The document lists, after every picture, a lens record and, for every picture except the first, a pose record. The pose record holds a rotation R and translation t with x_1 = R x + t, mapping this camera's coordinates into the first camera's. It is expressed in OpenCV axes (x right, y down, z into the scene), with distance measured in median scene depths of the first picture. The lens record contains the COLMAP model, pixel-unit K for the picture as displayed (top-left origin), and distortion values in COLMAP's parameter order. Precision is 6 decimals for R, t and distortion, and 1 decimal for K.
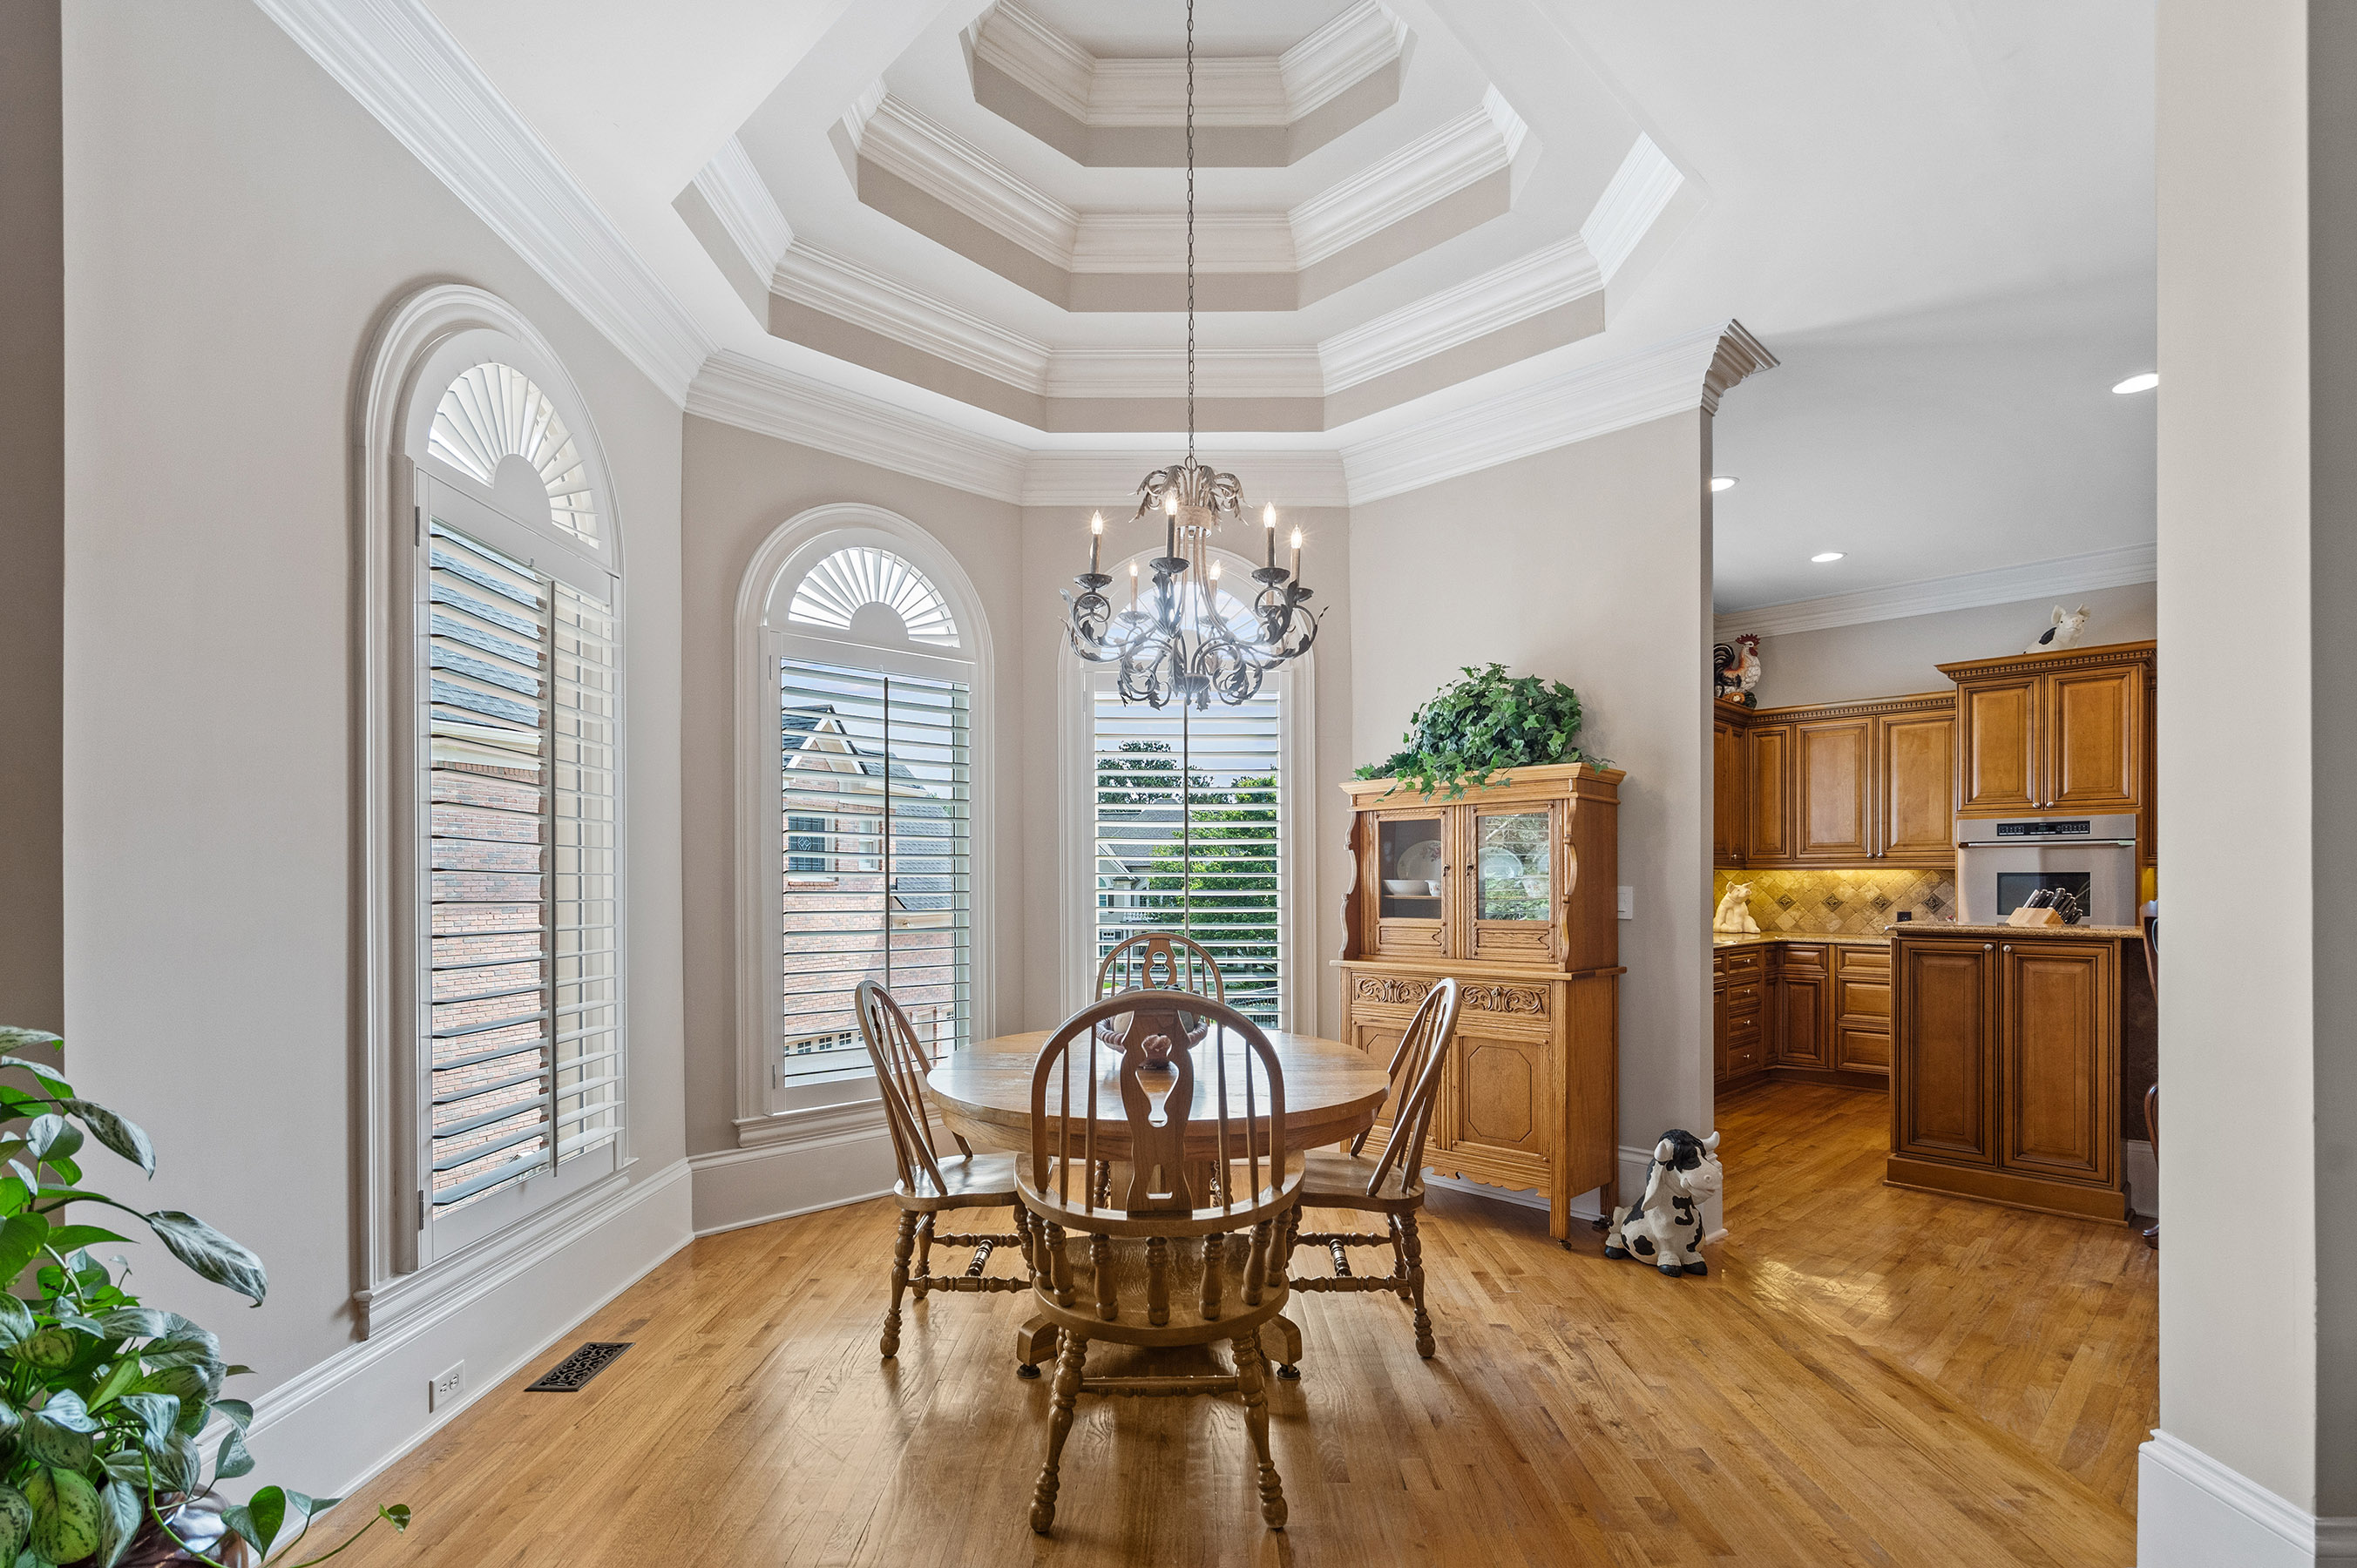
lens RADIAL K [[1118.3, 0, 1171.8], [0, 1118.3, 885.1], [0, 0, 1]] dist [-0.001450, 0.000176]
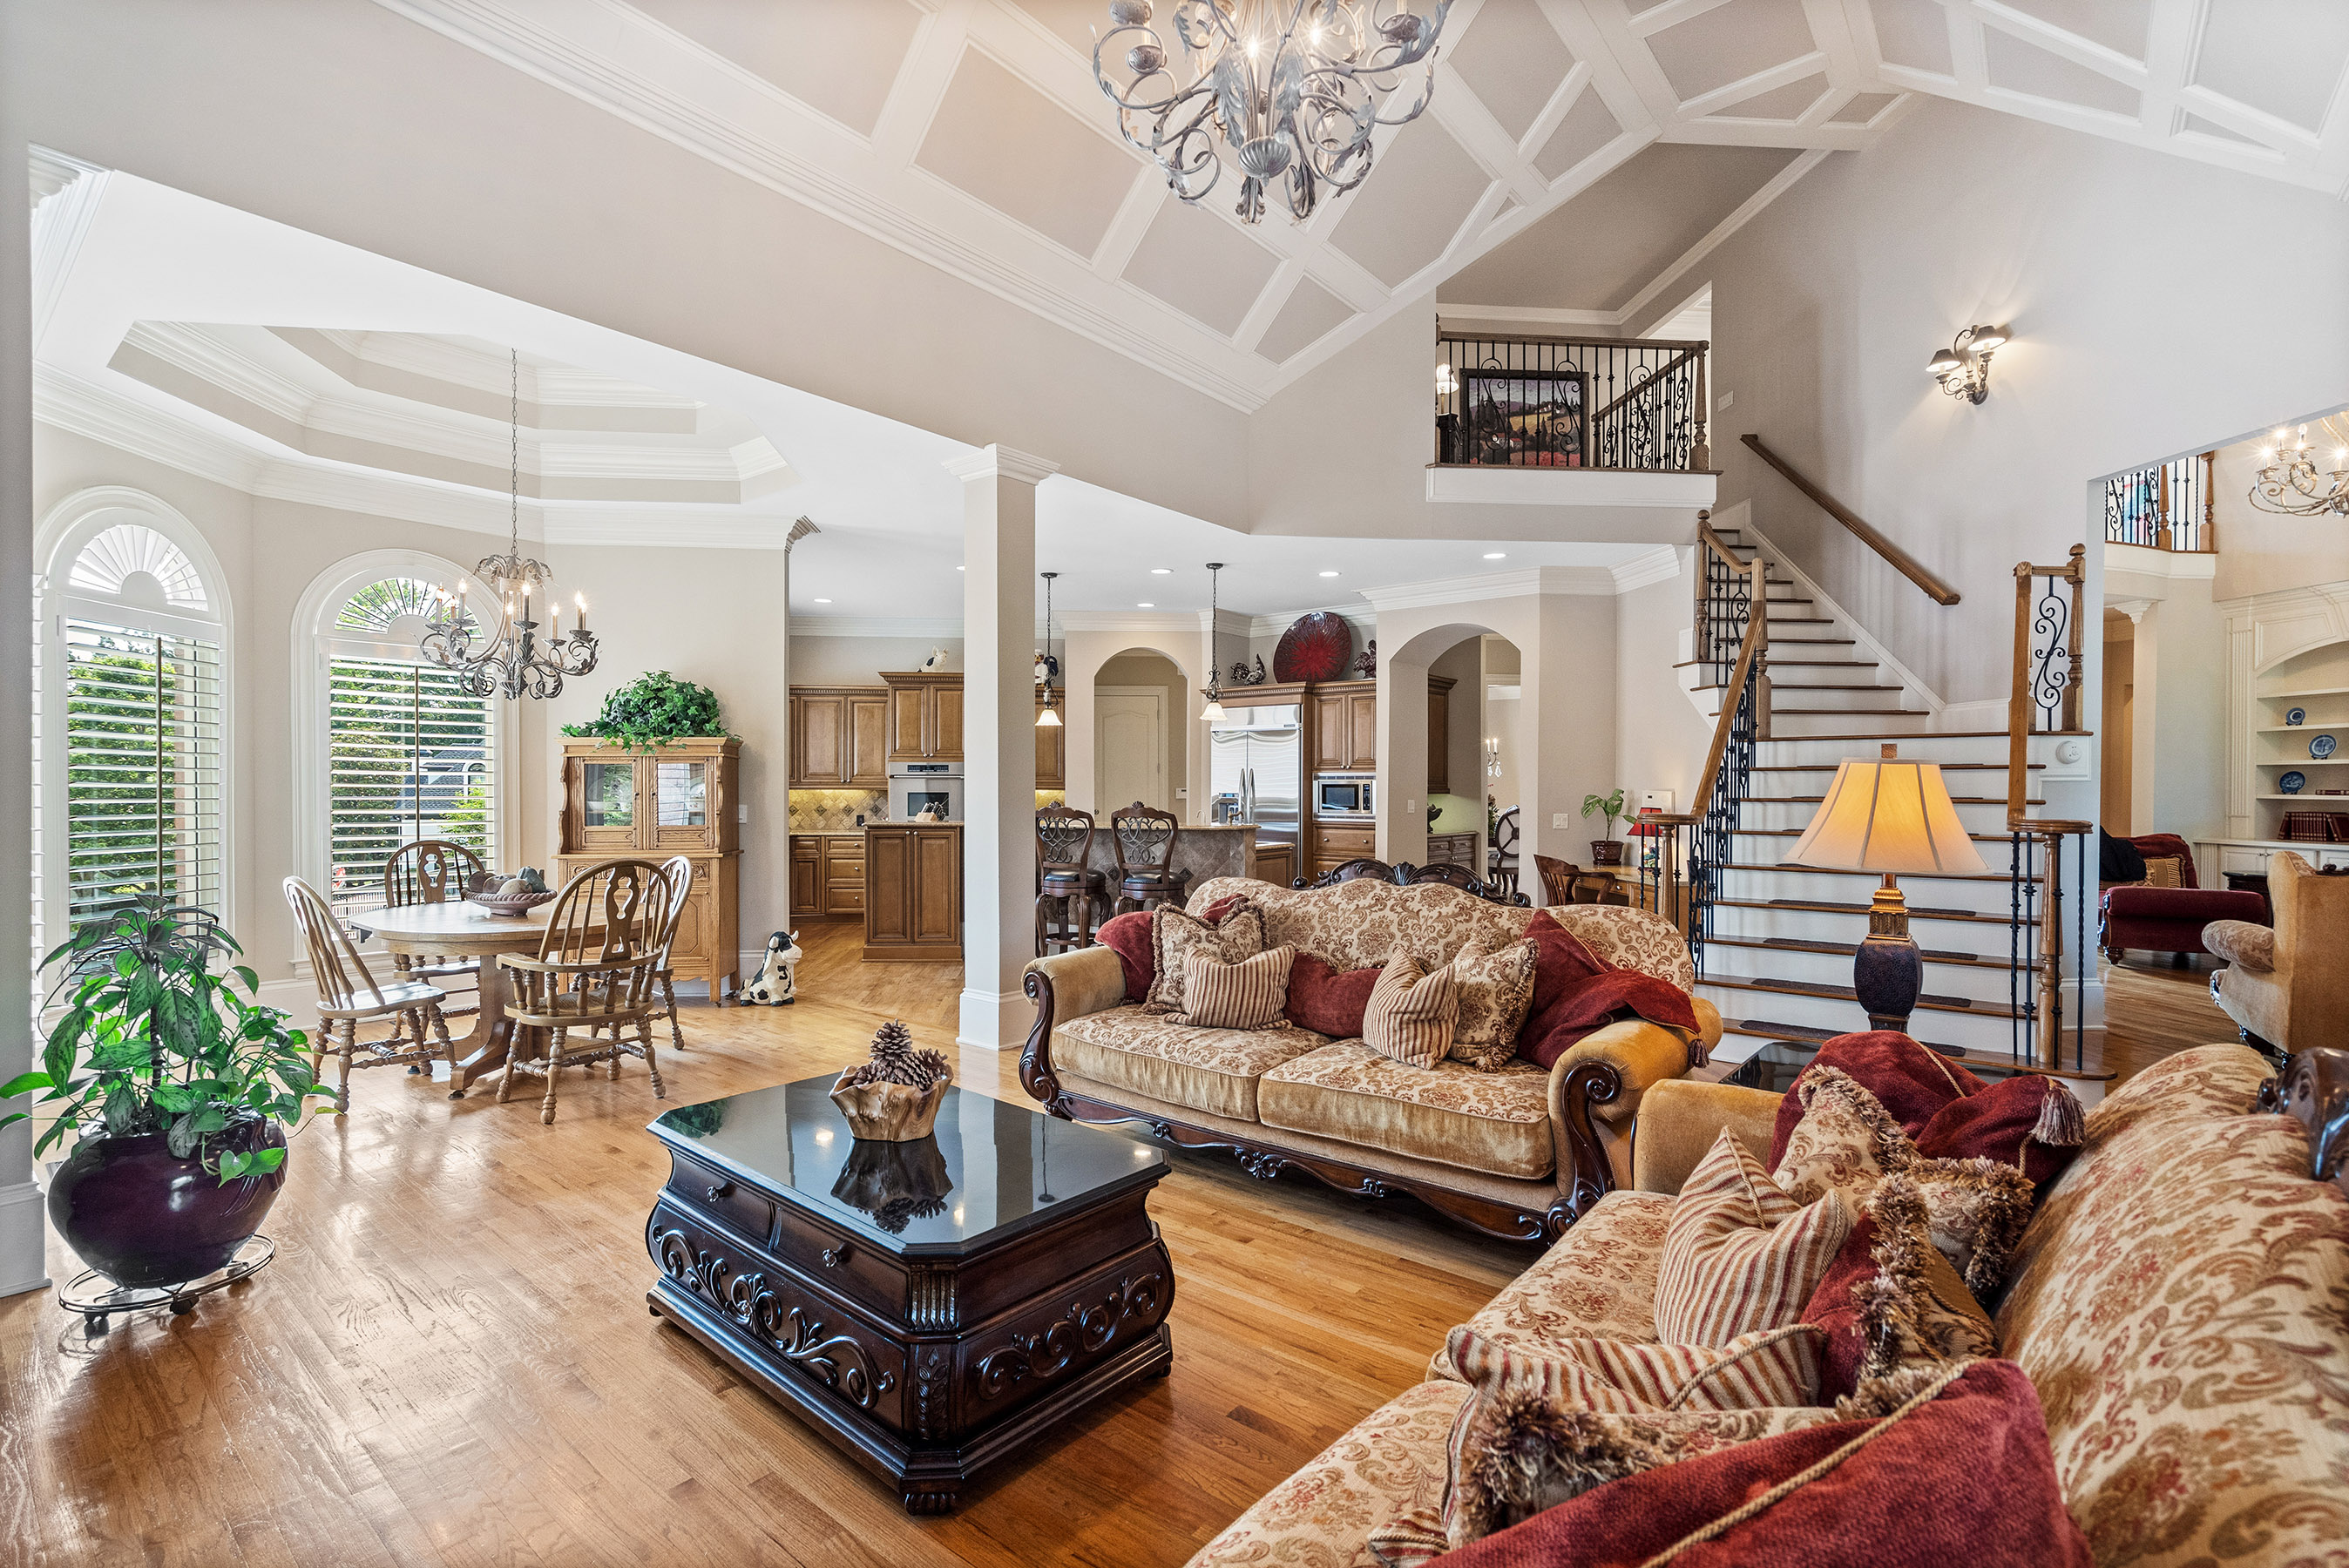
lens RADIAL K [[1069.6, 0, 1167.4], [0, 1069.6, 788.4], [0, 0, 1]] dist [0.001213, 0.000203]
pose [[0.630838, 0.001731, 0.775913, -0.452750], [-0.000568, 0.999998, -0.001769, -0.020711], [-0.775915, 0.000676, 0.630838, -0.555732]]
